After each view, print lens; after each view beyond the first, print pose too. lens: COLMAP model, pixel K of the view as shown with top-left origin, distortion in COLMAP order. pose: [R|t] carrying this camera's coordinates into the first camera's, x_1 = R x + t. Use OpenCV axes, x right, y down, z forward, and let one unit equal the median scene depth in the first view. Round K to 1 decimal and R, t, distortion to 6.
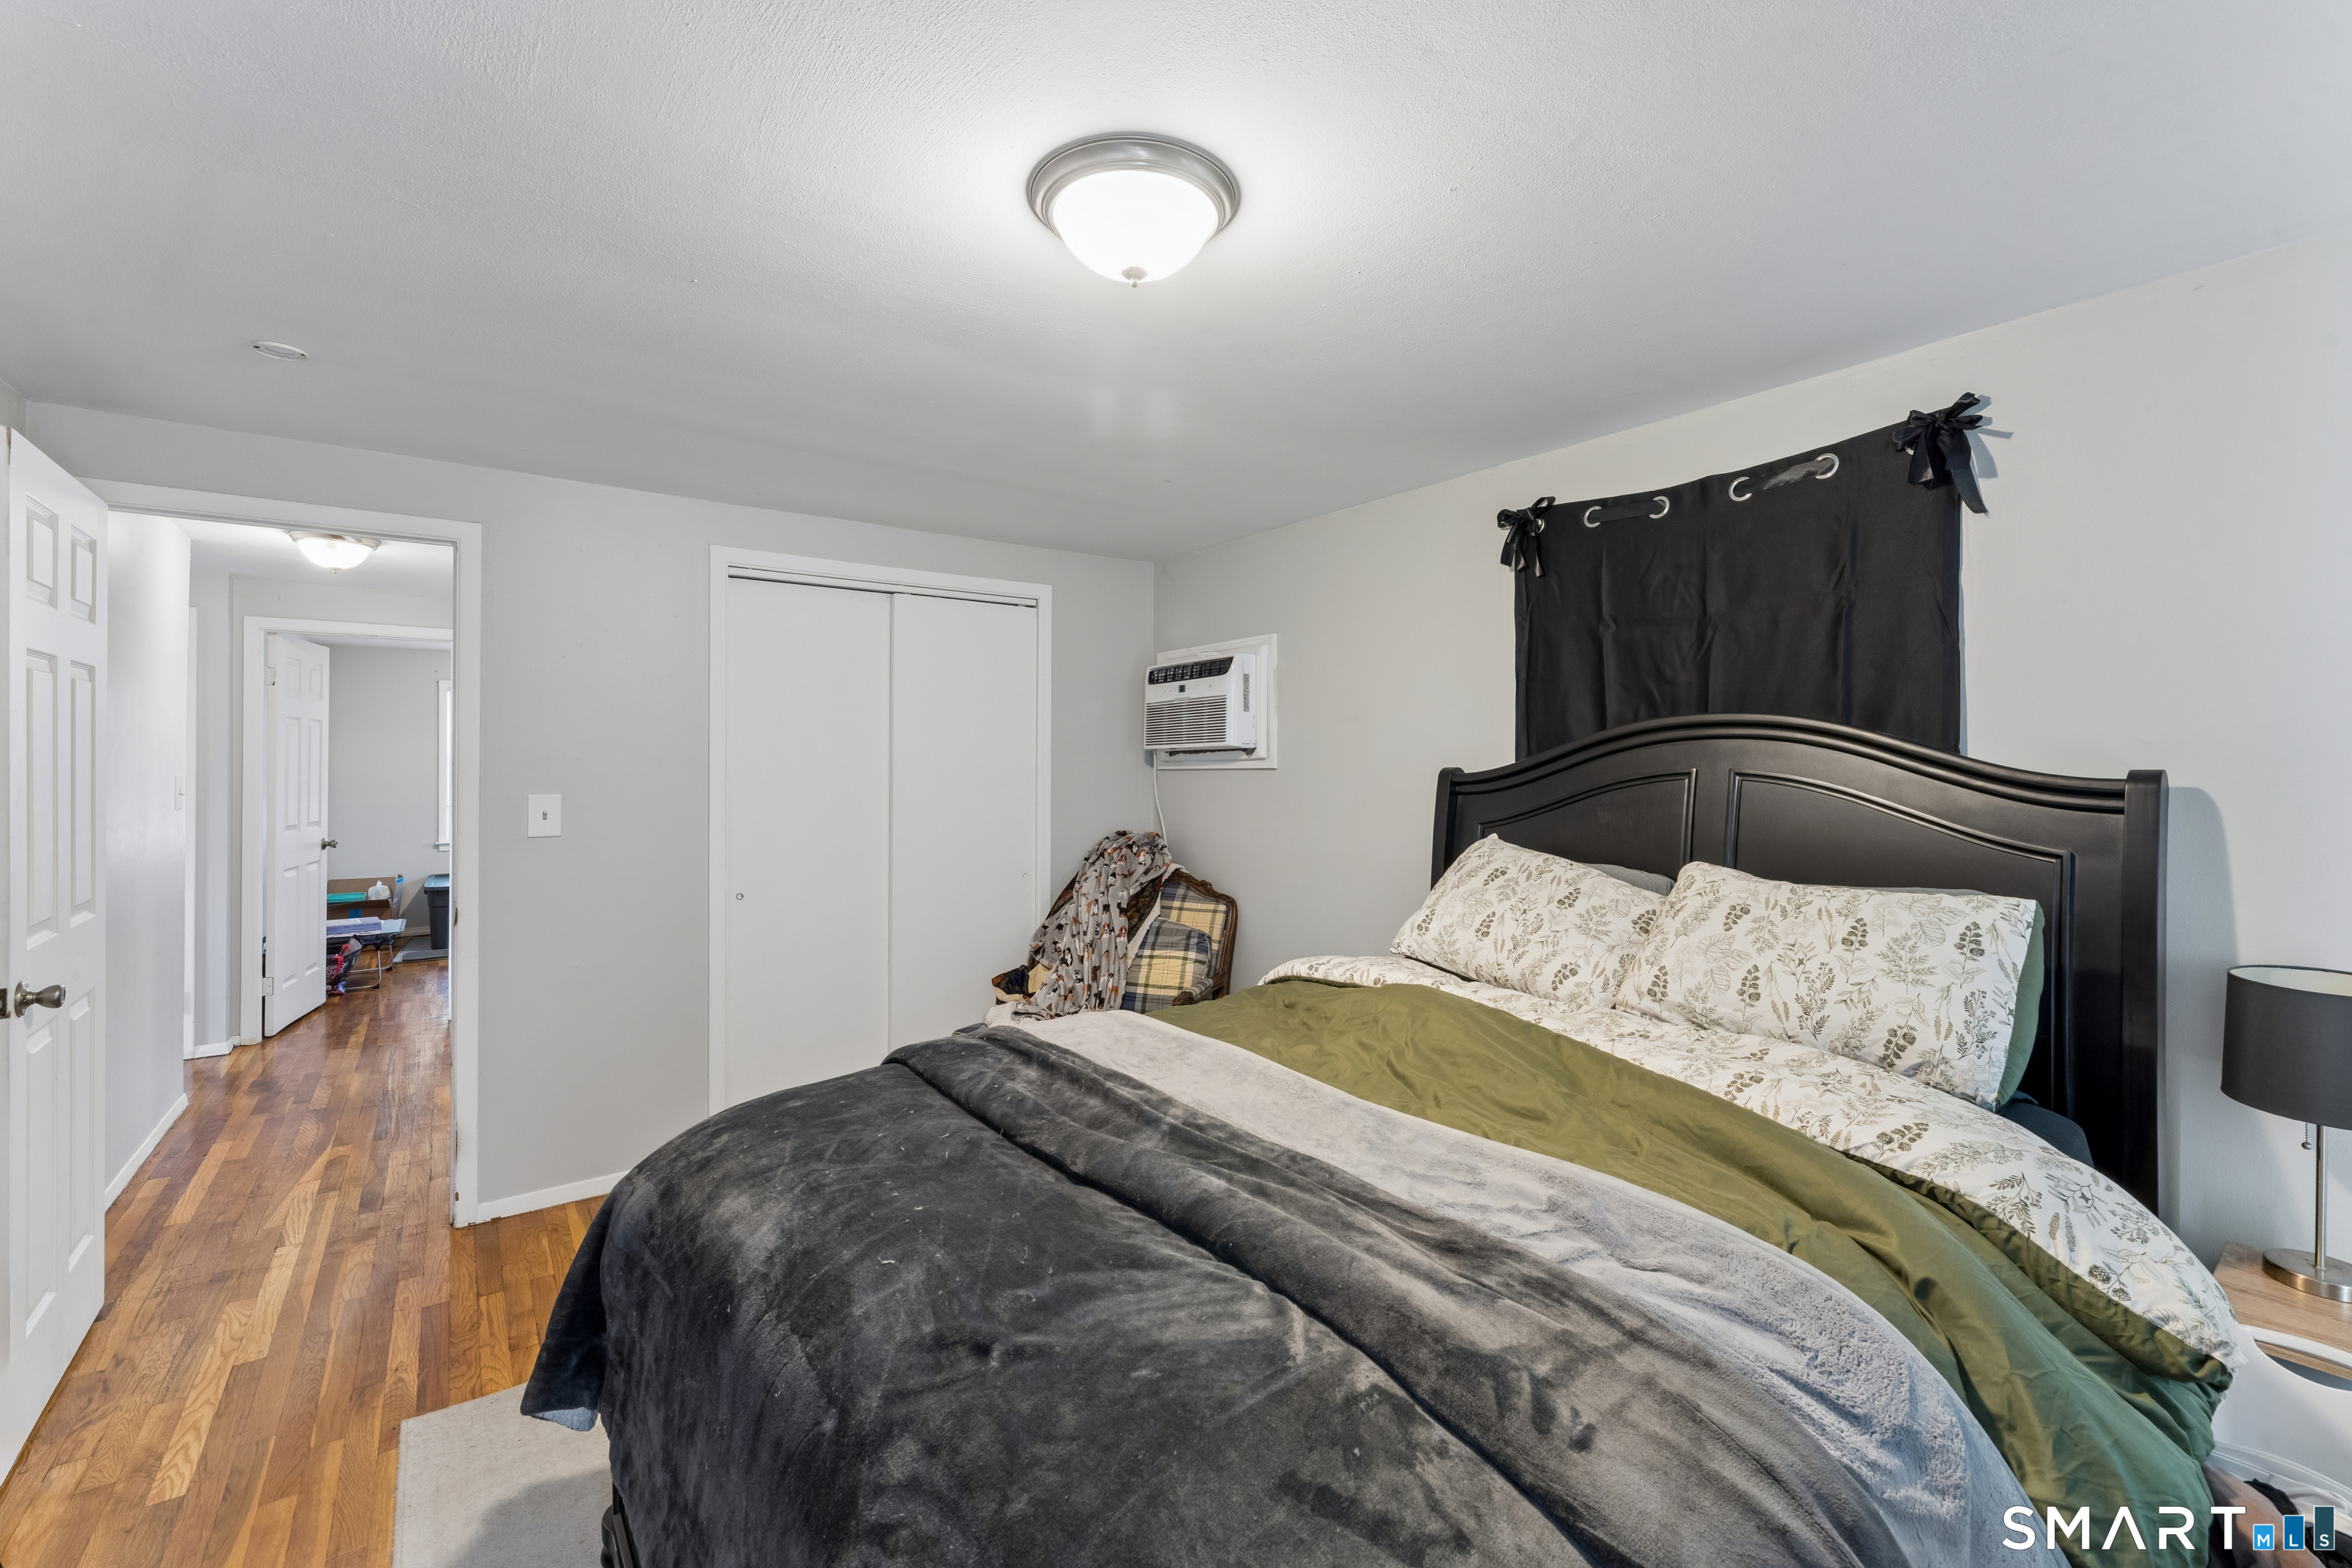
lens RADIAL K [[971.3, 0, 1163.3], [0, 971.3, 753.8], [0, 0, 1]] dist [0.002013, -0.000038]
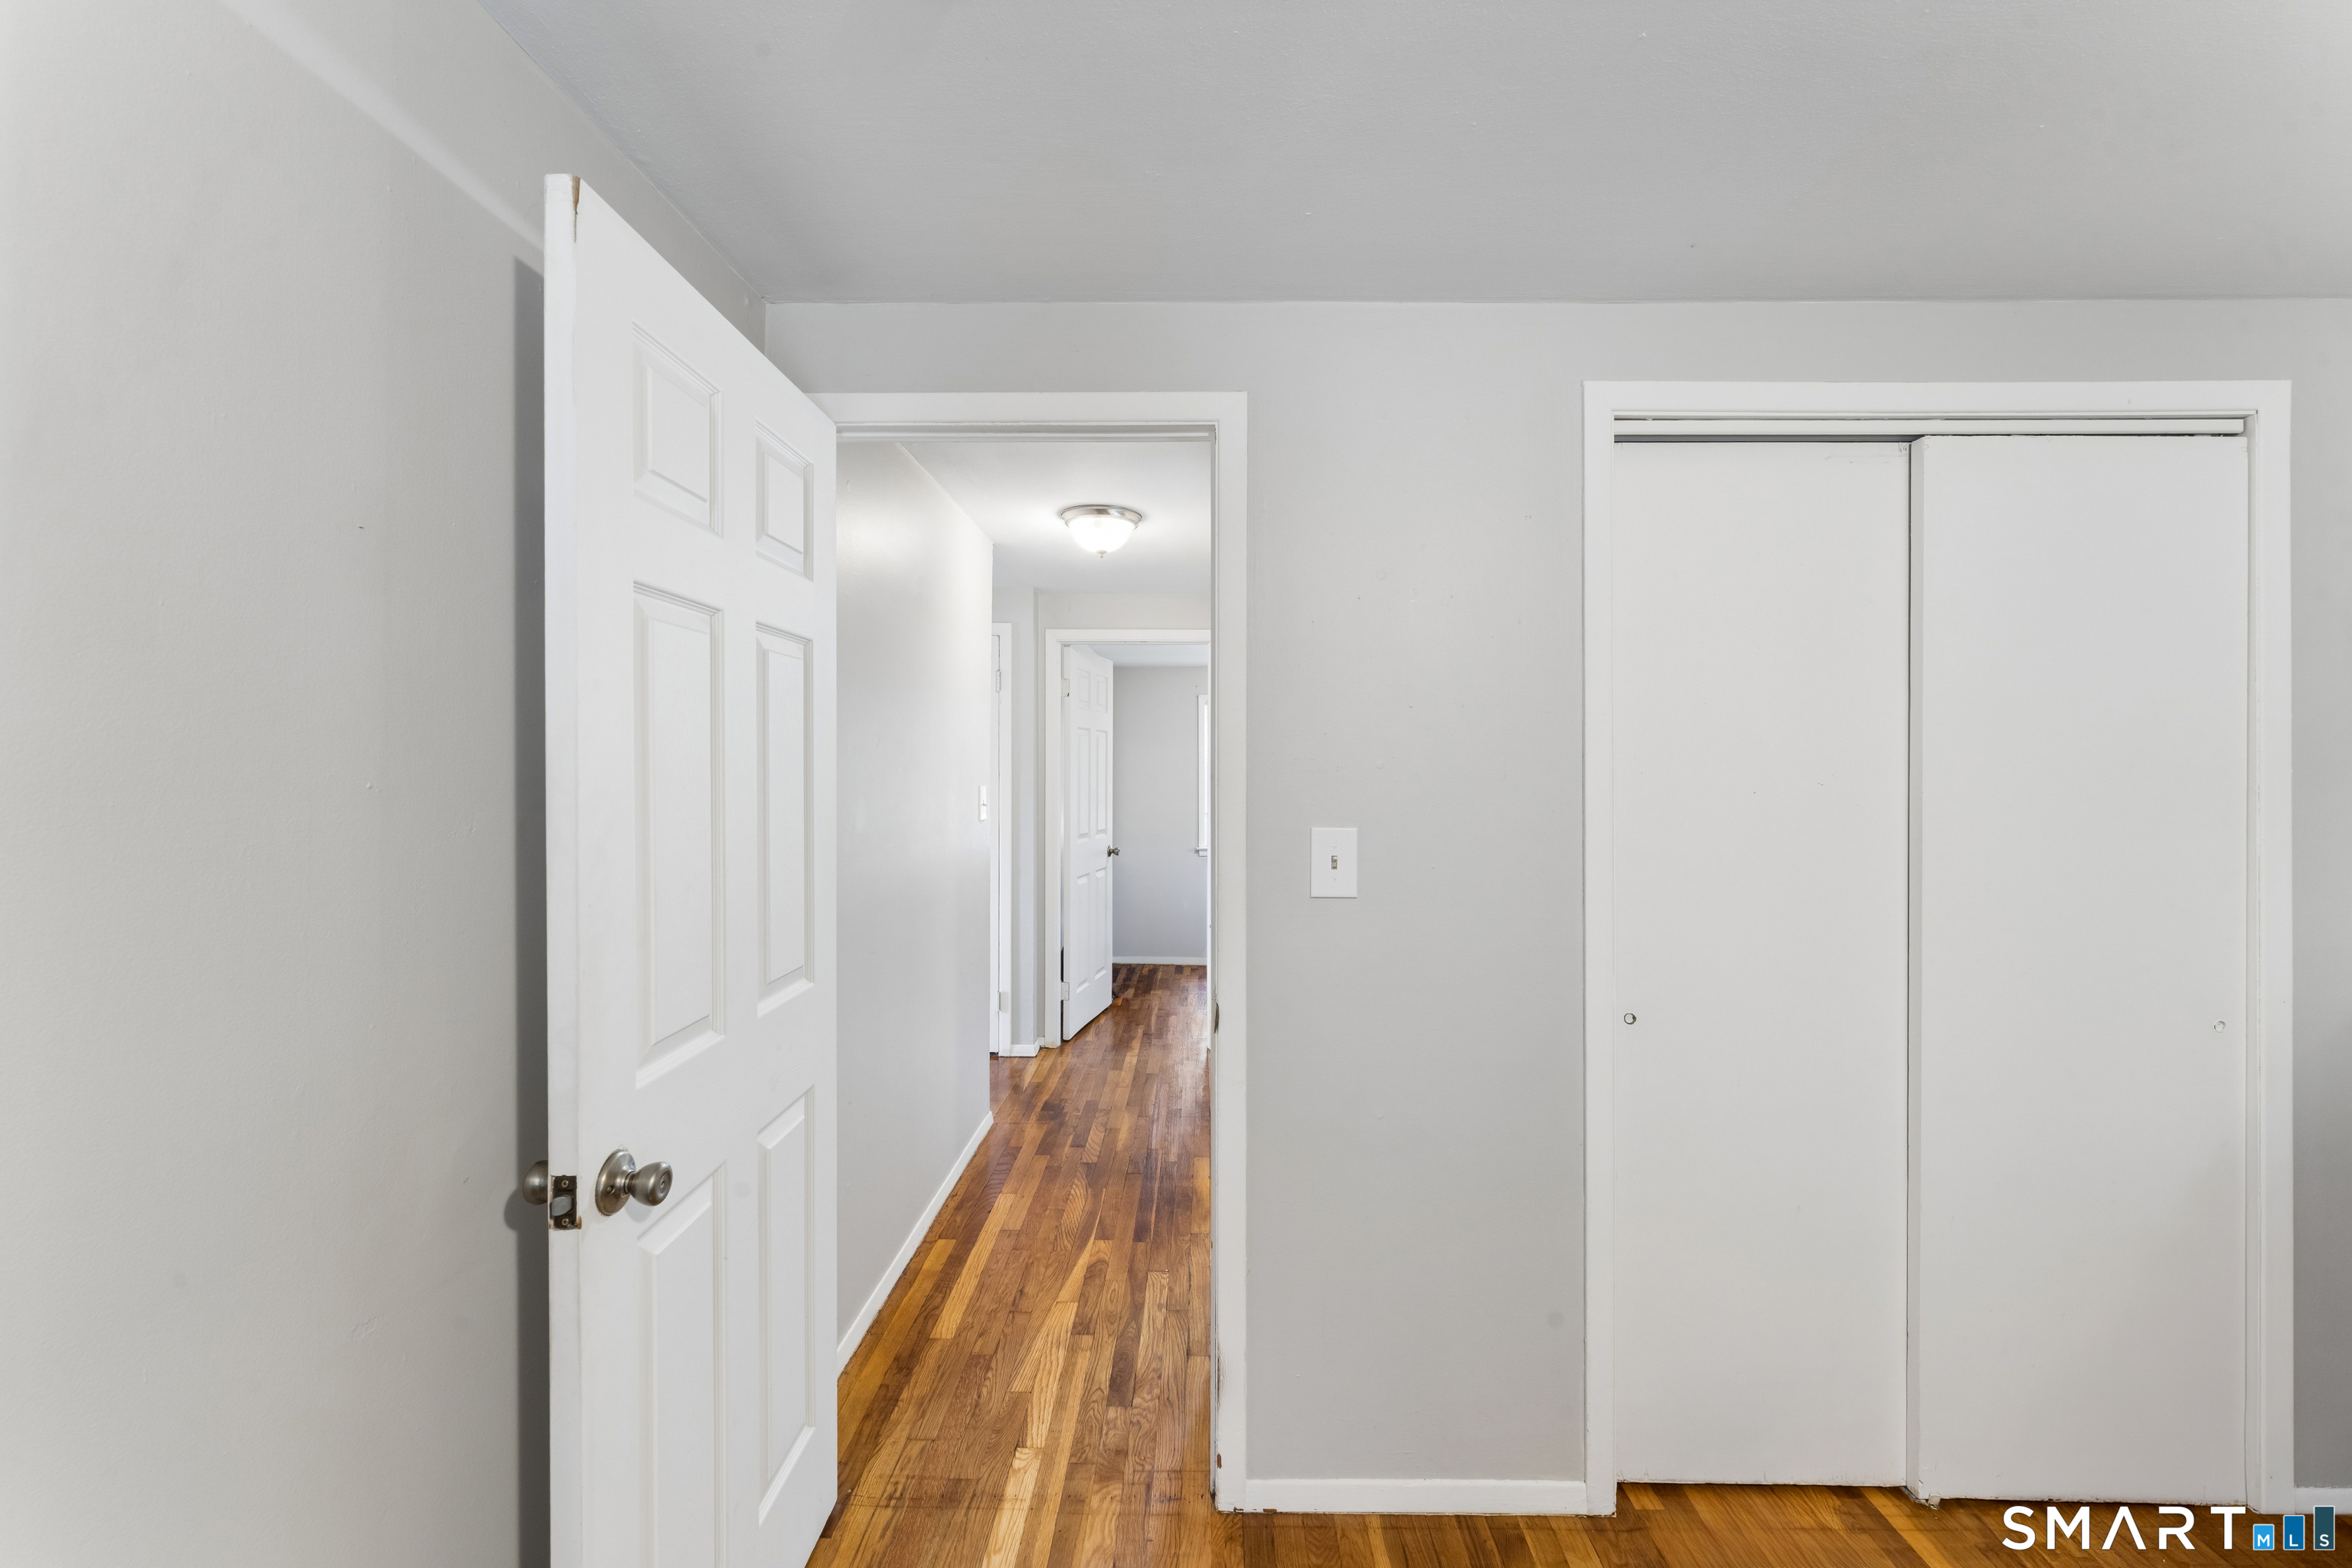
lens RADIAL K [[971.3, 0, 1179.2], [0, 971.3, 773.9], [0, 0, 1]] dist [0.002013, -0.000038]
pose [[0.788446, 0.002454, -0.615098, -0.307589], [0.004388, 0.999944, 0.009614, 0.002201], [0.615088, -0.010279, 0.788392, 0.419851]]
